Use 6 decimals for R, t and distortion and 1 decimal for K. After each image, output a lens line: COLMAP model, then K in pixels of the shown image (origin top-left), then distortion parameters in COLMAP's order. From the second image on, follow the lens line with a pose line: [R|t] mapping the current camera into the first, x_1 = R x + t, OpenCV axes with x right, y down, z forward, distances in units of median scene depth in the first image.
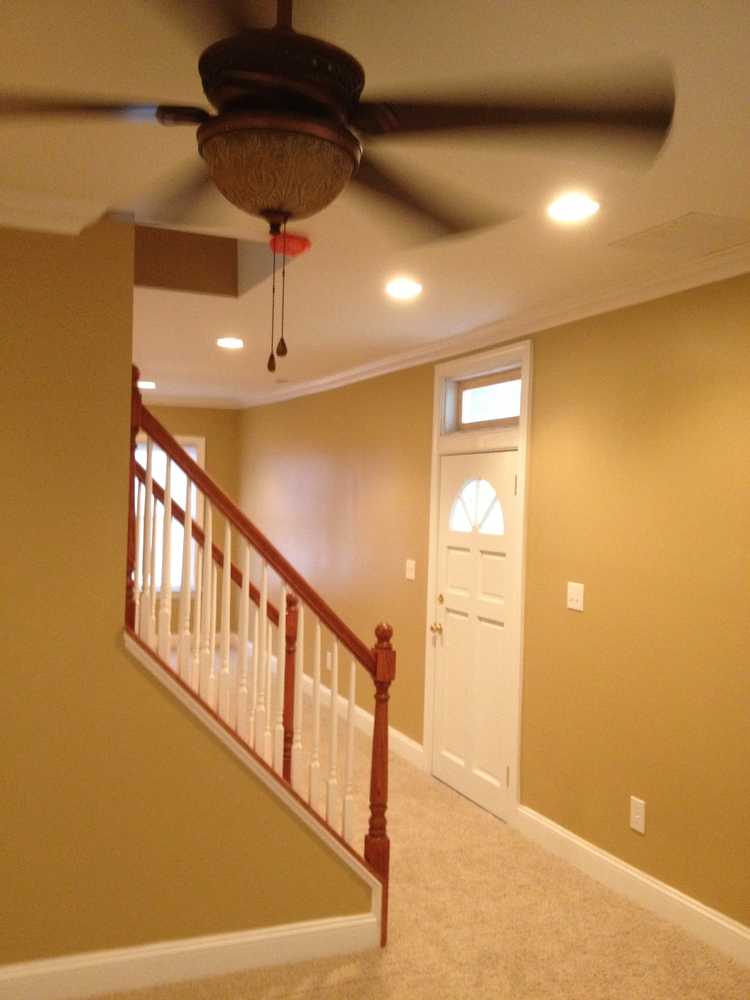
lens RADIAL K [[1002.6, 0, 375.0], [0, 1002.6, 500.0], [0, 0, 1]] dist [0.182572, 0.000307]
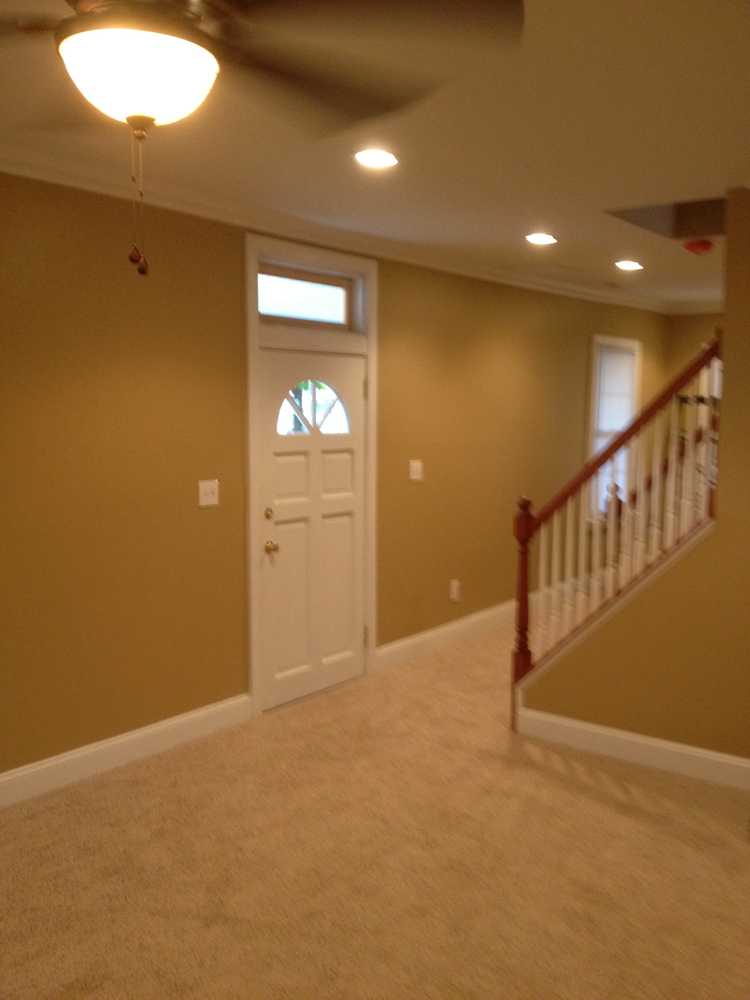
lens RADIAL K [[1002.6, 0, 375.0], [0, 1002.6, 500.0], [0, 0, 1]] dist [0.182572, 0.000307]
pose [[-0.537102, -0.102549, 0.837260, -0.792358], [-0.015473, 0.993613, 0.111774, -0.015113], [-0.843375, 0.047079, -0.535259, 1.529560]]
